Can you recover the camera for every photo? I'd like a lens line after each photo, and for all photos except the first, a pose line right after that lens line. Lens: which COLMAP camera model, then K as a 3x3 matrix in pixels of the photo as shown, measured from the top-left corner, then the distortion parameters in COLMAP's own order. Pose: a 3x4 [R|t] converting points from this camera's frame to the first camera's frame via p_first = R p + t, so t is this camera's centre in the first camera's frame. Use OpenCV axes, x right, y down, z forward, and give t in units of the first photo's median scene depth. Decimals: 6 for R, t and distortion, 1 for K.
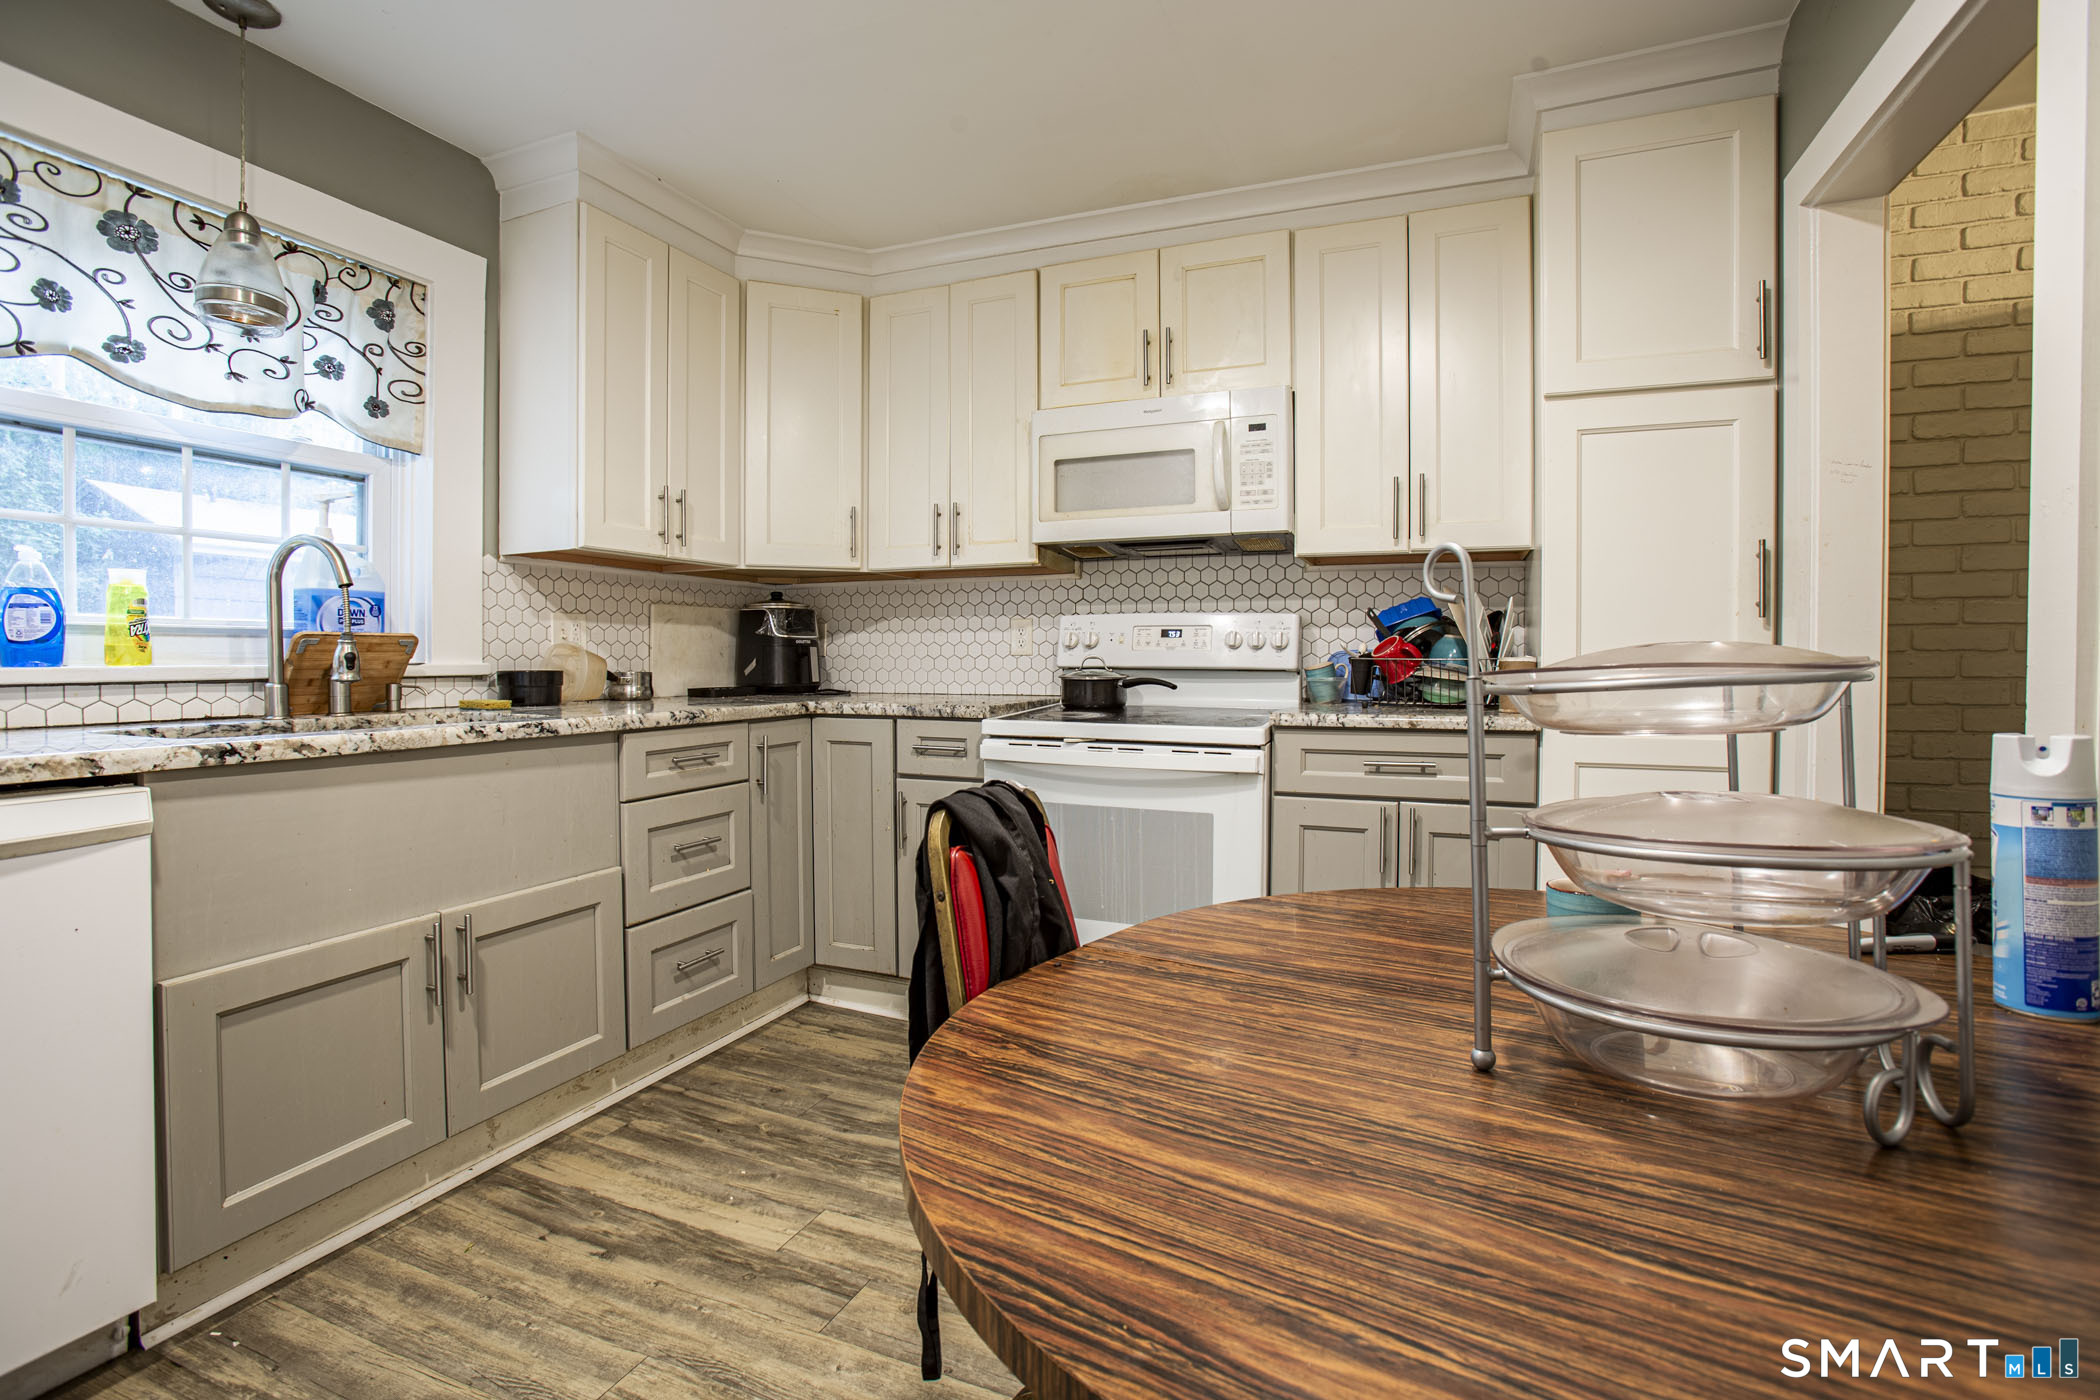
lens RADIAL K [[1014.1, 0, 1064.7], [0, 1014.1, 662.1], [0, 0, 1]] dist [-0.071998, 0.034314]
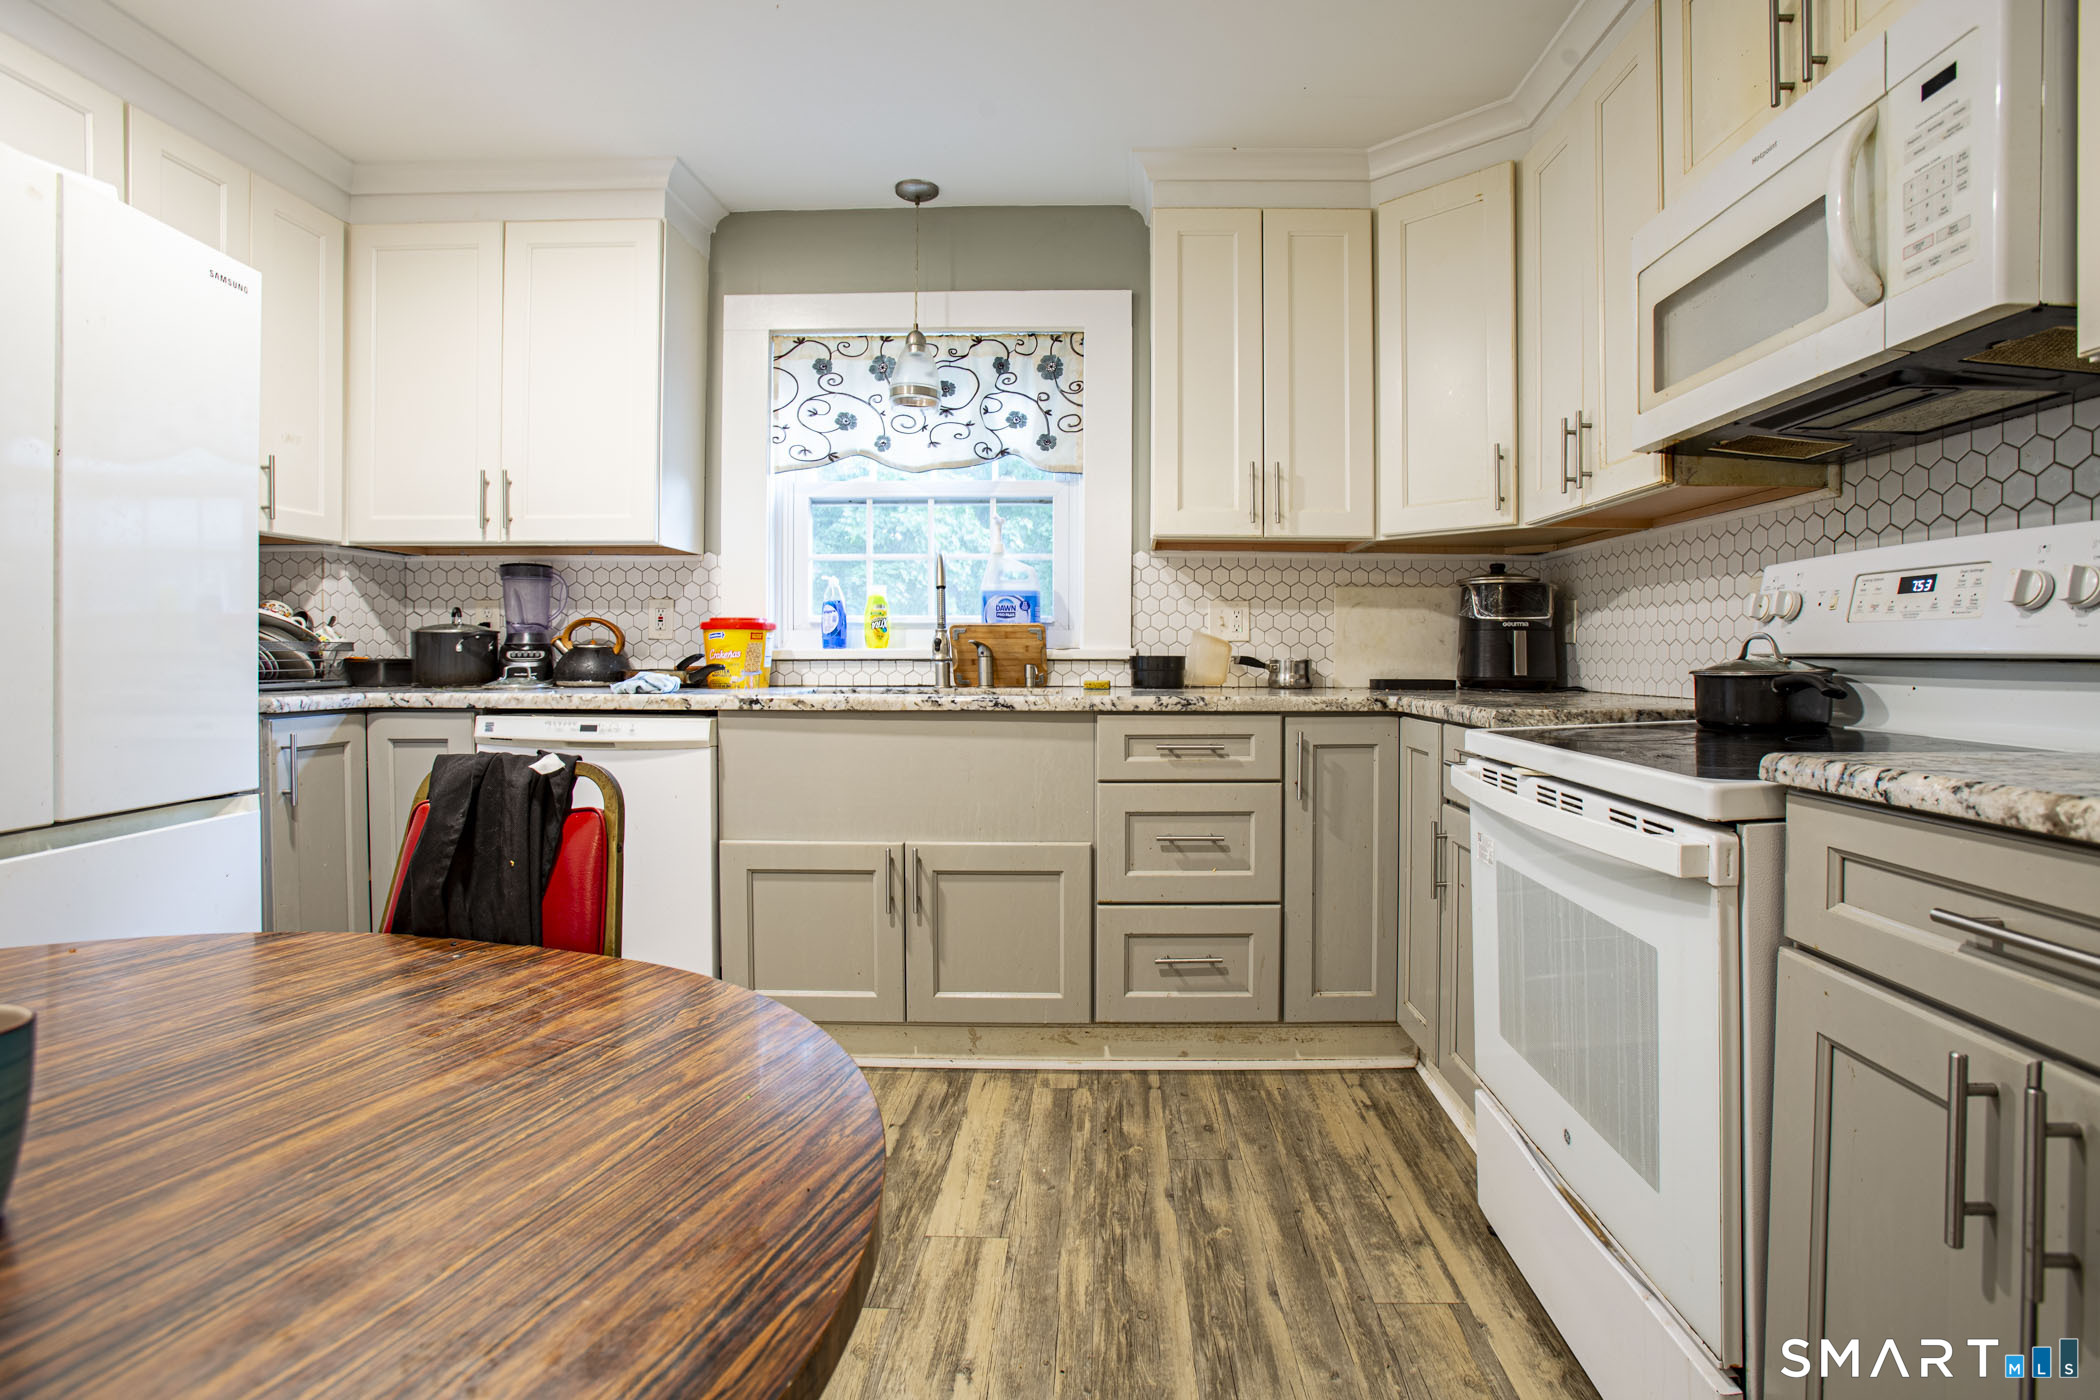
lens RADIAL K [[1014.1, 0, 1064.7], [0, 1014.1, 662.1], [0, 0, 1]] dist [-0.071998, 0.034314]
pose [[0.343010, 0.007056, -0.939305, 0.514272], [-0.007608, 0.999960, 0.004733, 0.012083], [0.939301, 0.005523, 0.343050, 0.591711]]
